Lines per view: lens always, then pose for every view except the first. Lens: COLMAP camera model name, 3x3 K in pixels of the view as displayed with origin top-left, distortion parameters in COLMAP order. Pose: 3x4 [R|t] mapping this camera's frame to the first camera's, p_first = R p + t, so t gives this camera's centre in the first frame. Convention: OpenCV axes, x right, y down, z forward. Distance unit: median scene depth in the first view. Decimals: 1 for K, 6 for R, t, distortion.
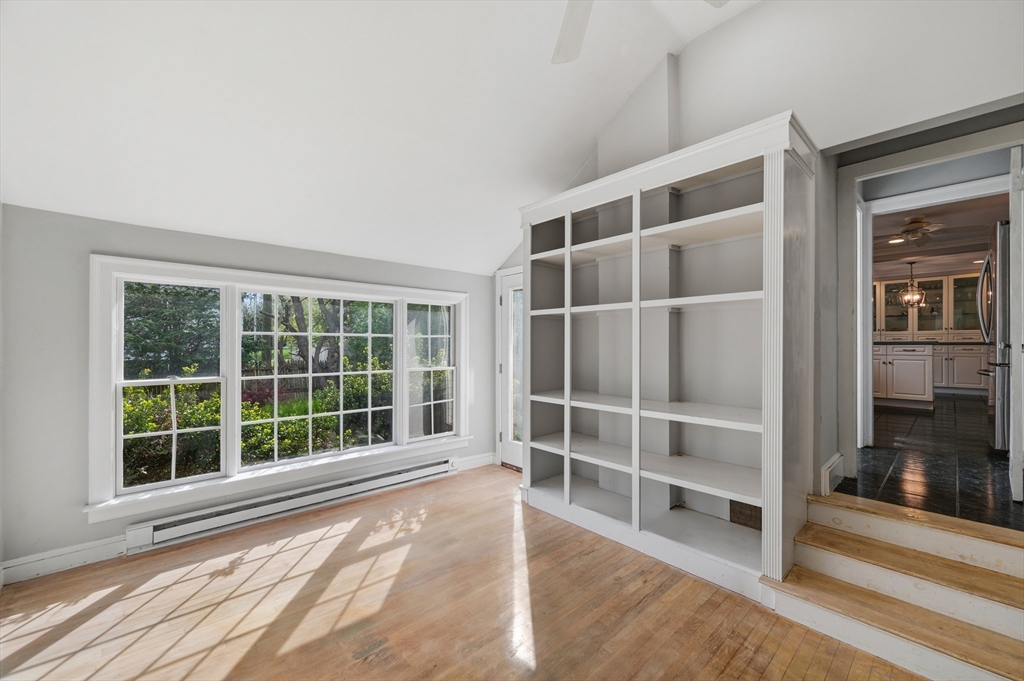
lens RADIAL K [[407.0, 0, 510.3], [0, 407.0, 341.4], [0, 0, 1]] dist [0.003084, -0.000376]
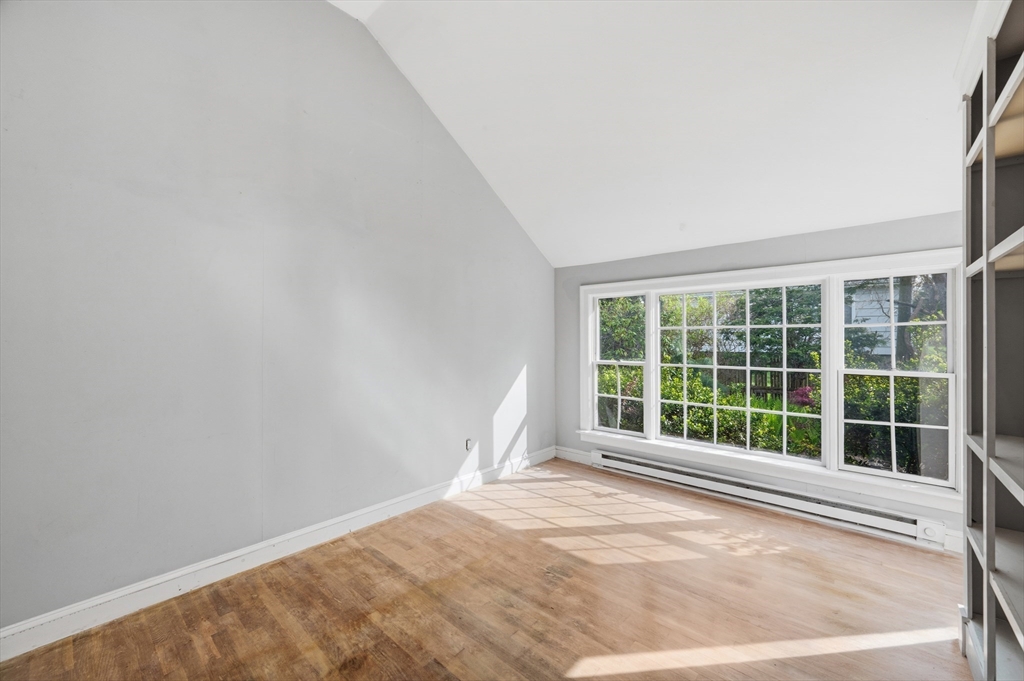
lens RADIAL K [[407.0, 0, 510.0], [0, 407.0, 341.2], [0, 0, 1]] dist [0.003084, -0.000376]
pose [[0.106632, 0.007633, -0.994269, 0.618653], [0.013722, 0.999864, 0.009147, 0.001684], [0.994204, -0.014619, 0.106513, 0.479198]]
